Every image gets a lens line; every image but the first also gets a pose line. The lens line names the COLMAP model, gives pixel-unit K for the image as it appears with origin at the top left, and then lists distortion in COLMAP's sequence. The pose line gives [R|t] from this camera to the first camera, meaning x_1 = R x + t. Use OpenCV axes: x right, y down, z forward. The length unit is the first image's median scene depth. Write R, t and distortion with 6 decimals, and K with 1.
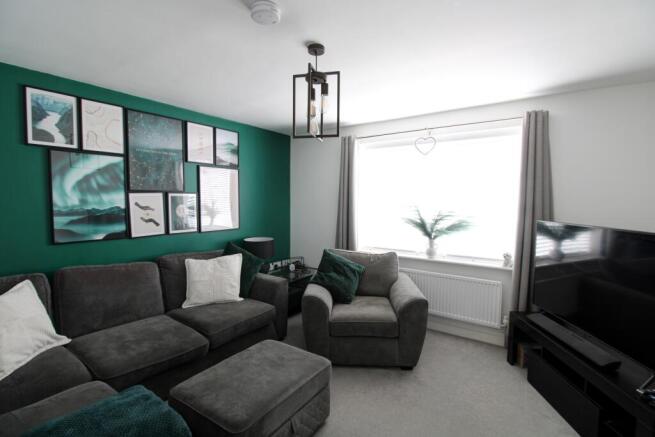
lens RADIAL K [[306.1, 0, 336.3], [0, 306.1, 219.4], [0, 0, 1]] dist [-0.000334, -0.000291]
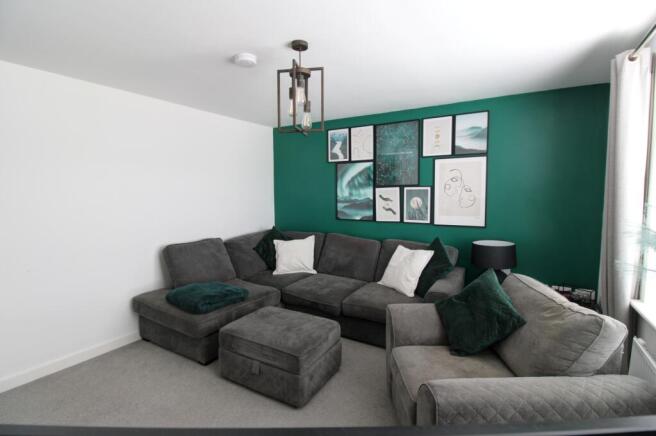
lens RADIAL K [[306.6, 0, 336.8], [0, 306.6, 218.9], [0, 0, 1]] dist [-0.000334, -0.000291]
pose [[0.076473, 0.064915, -0.994956, 0.669967], [-0.070150, 0.995756, 0.059576, -0.019276], [0.994601, 0.065241, 0.080703, 0.744406]]
